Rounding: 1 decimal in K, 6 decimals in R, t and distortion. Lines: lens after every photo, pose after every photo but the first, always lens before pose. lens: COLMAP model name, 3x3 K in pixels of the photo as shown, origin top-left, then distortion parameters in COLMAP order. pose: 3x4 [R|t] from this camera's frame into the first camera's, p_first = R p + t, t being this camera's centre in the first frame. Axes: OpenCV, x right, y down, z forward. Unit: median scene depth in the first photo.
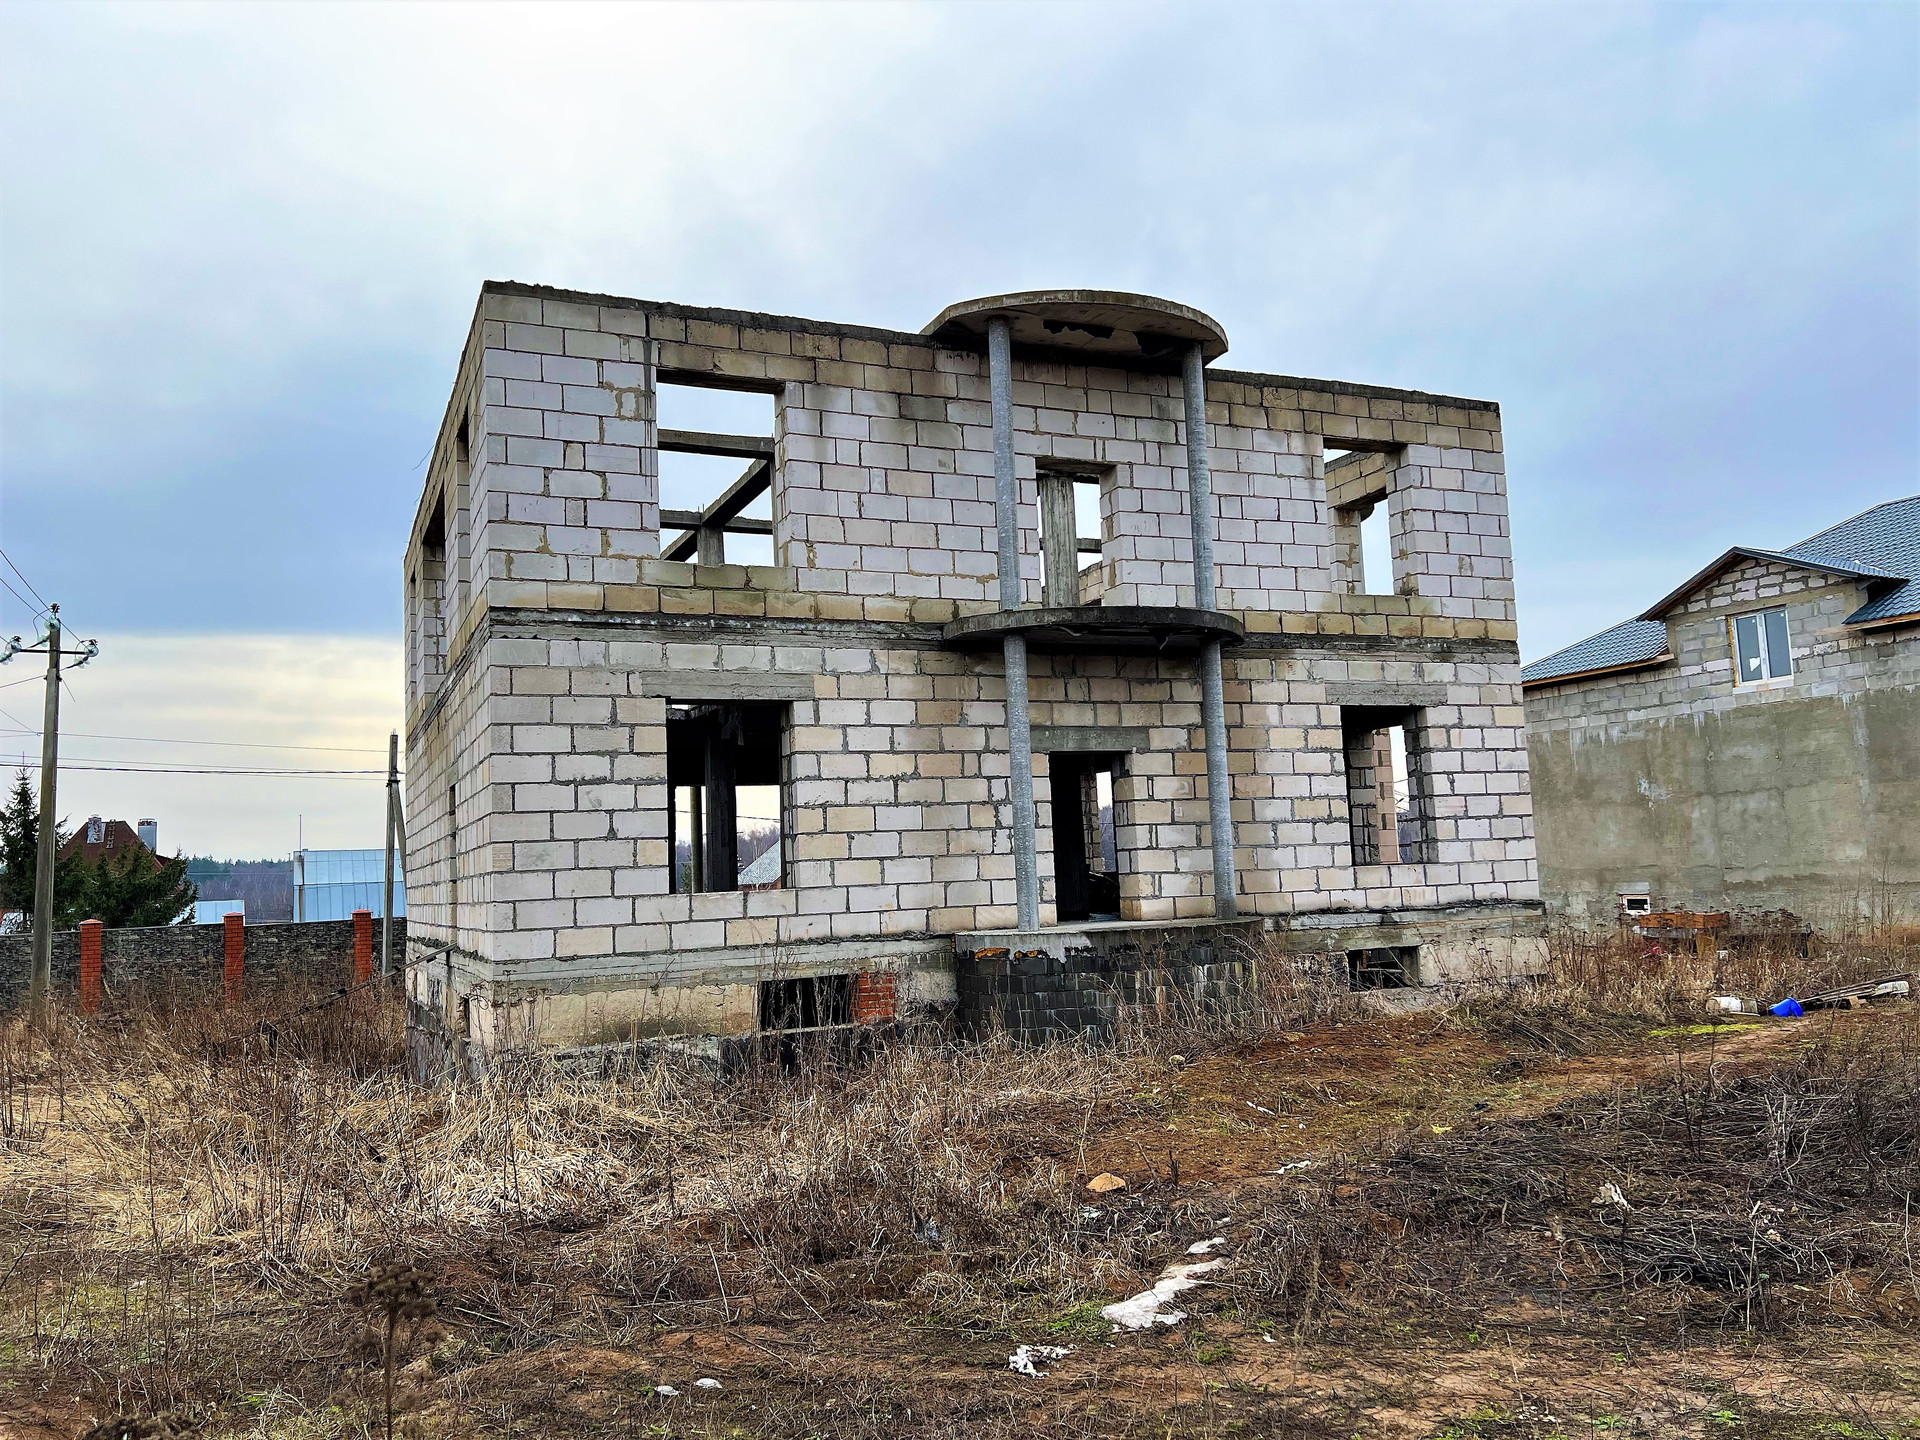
lens RADIAL K [[1436.2, 0, 961.9], [0, 1436.2, 731.7], [0, 0, 1]] dist [0.052672, -0.056606]
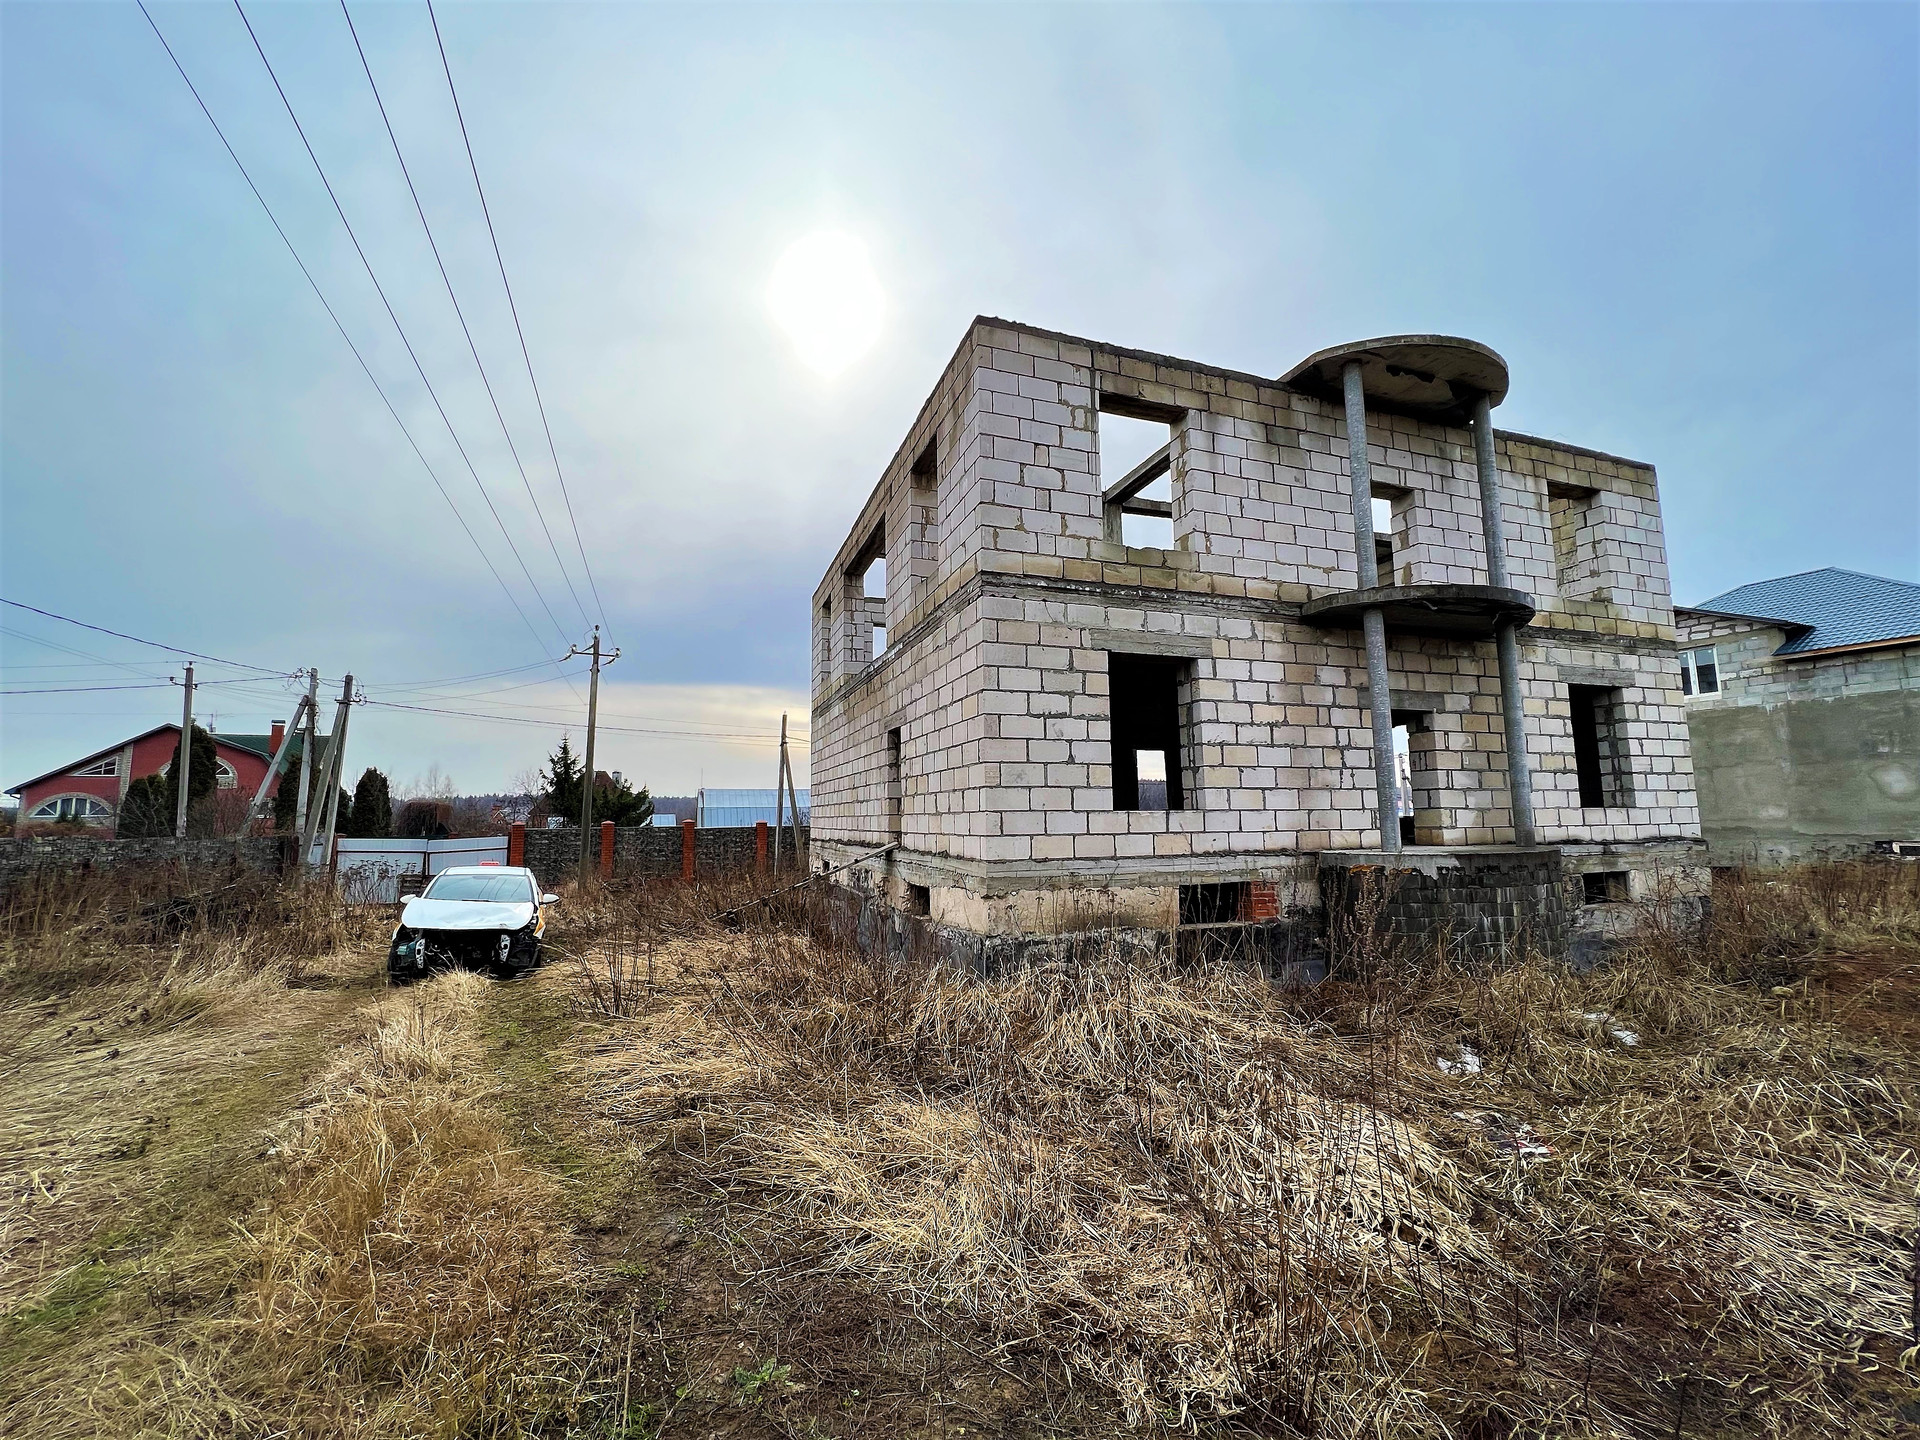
lens RADIAL K [[767.3, 0, 962.5], [0, 767.3, 720.1], [0, 0, 1]] dist [-0.001695, 0.000267]
pose [[0.996711, 0.021437, -0.078150, -0.251454], [-0.023314, 0.999459, -0.023189, 0.048698], [0.077611, 0.024935, 0.996672, 0.306596]]
